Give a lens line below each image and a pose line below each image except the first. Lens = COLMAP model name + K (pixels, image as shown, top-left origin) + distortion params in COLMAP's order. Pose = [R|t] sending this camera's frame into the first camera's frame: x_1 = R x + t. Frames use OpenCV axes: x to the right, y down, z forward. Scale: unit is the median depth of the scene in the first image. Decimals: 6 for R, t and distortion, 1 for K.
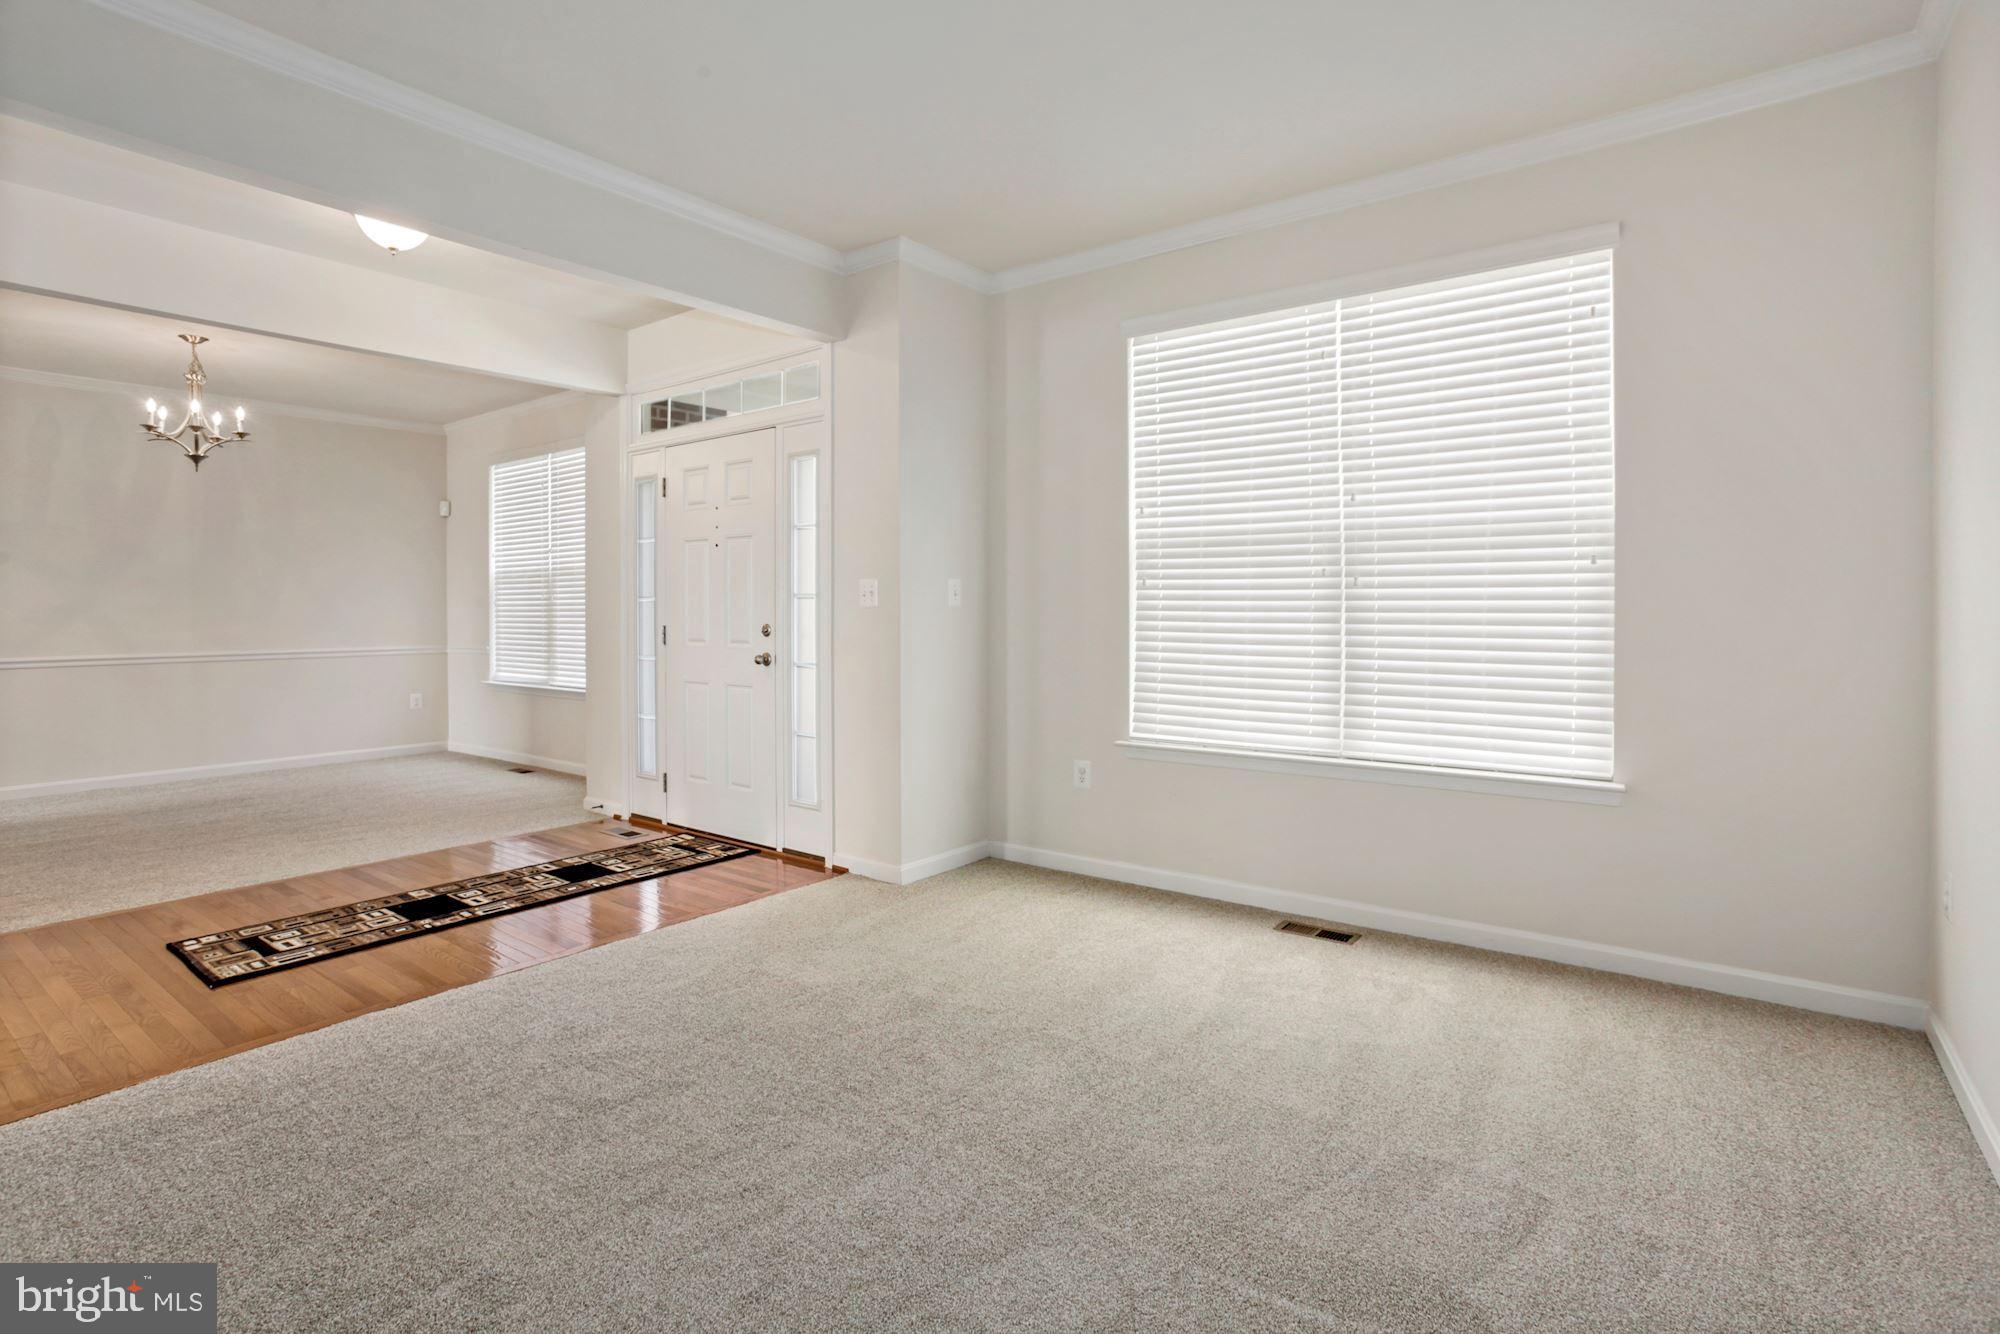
lens RADIAL K [[971.9, 0, 1006.8], [0, 971.9, 649.7], [0, 0, 1]] dist [-0.053831, 0.032367]
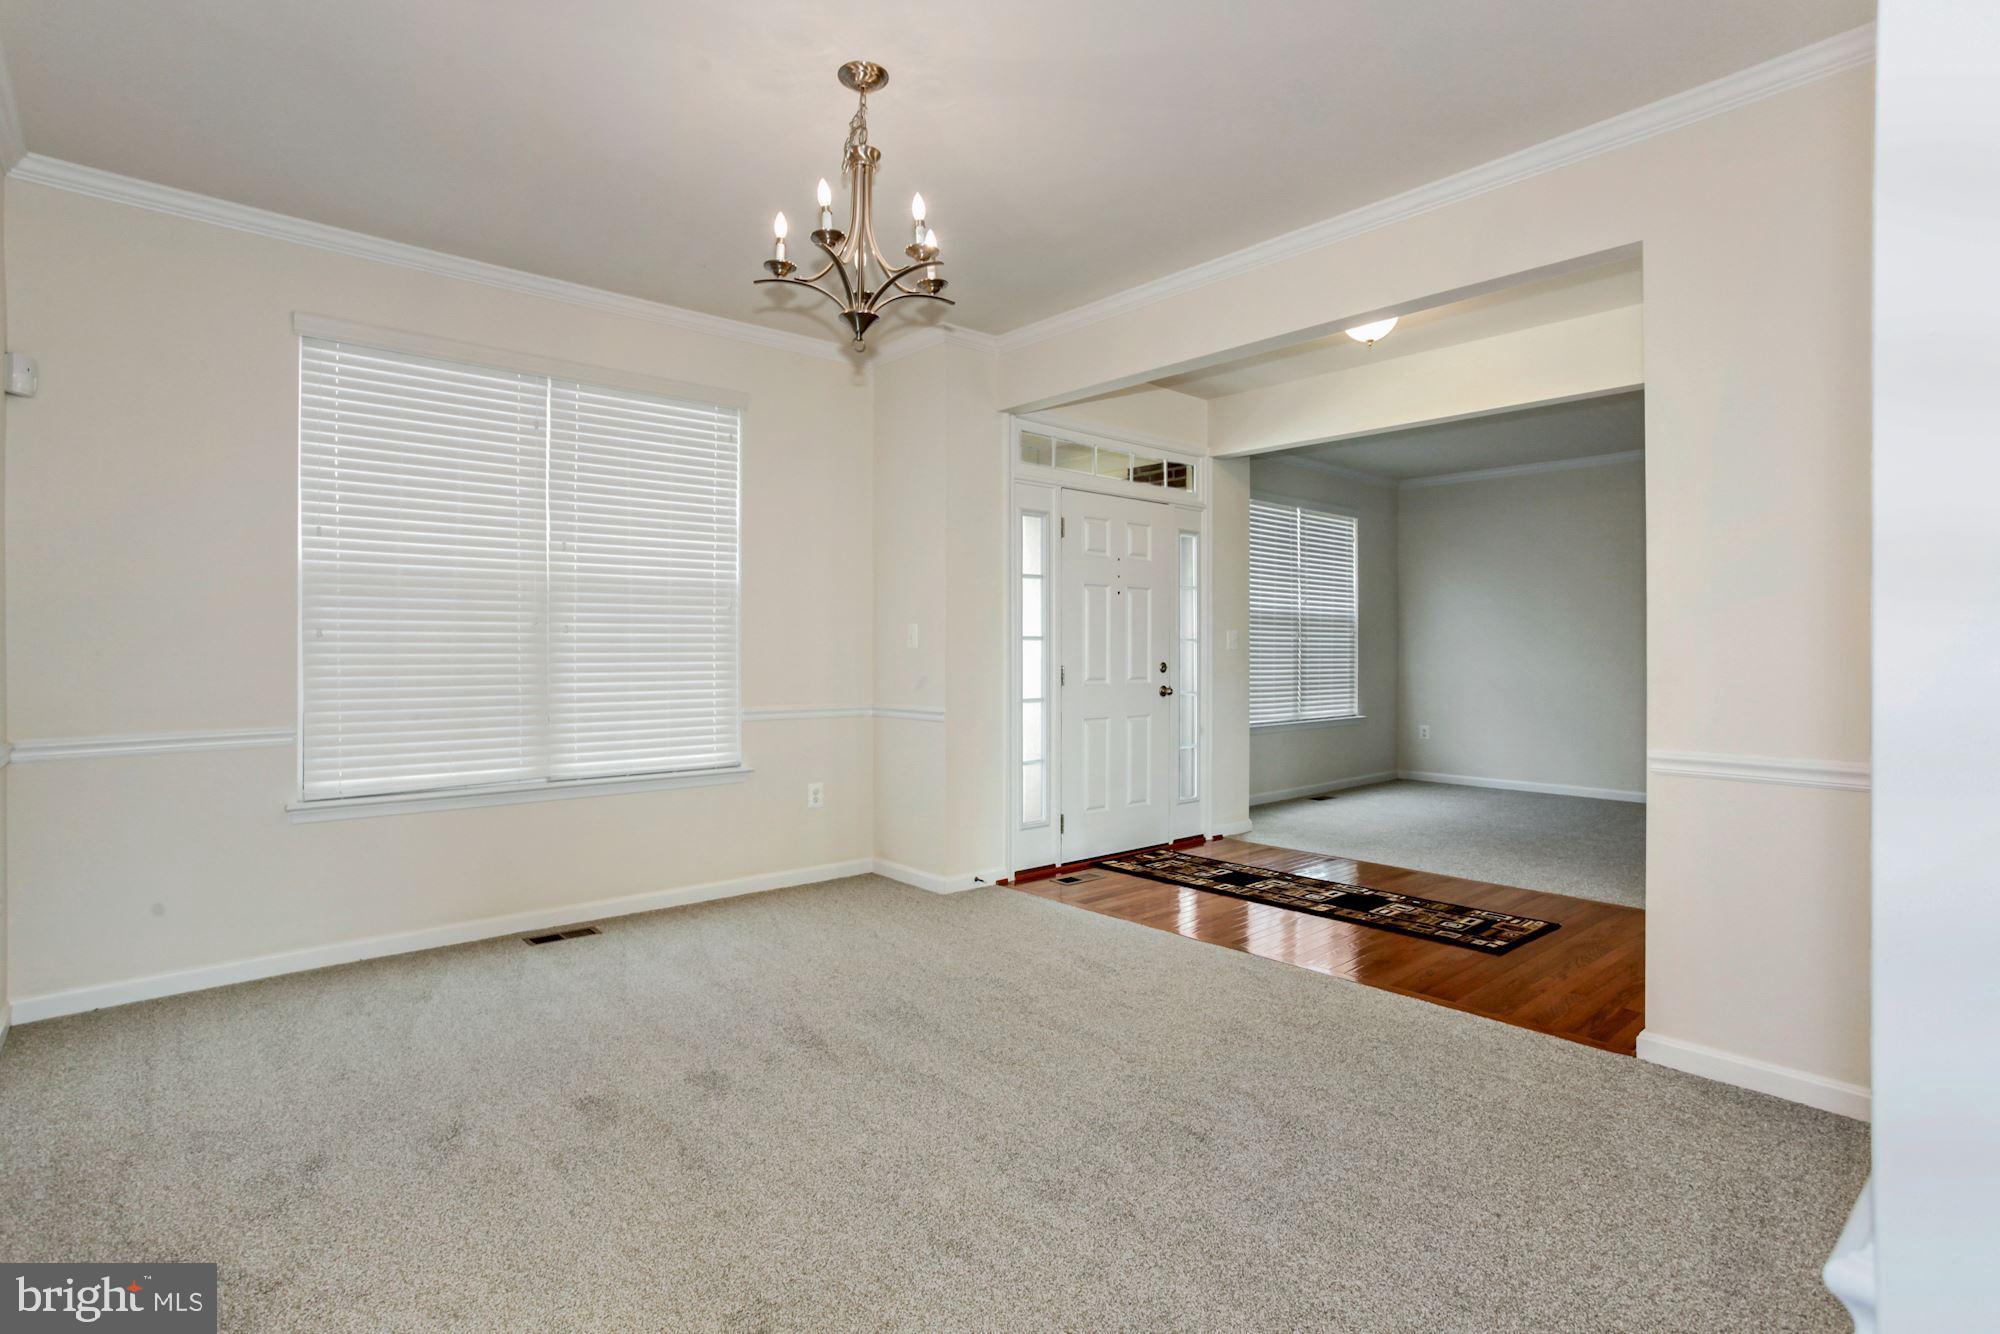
lens RADIAL K [[971.9, 0, 1006.8], [0, 971.9, 649.7], [0, 0, 1]] dist [-0.053831, 0.032367]
pose [[0.208680, 0.006954, 0.977959, -1.853965], [0.038481, 0.999142, -0.015316, -0.037186], [-0.977227, 0.040829, 0.208234, 1.156600]]
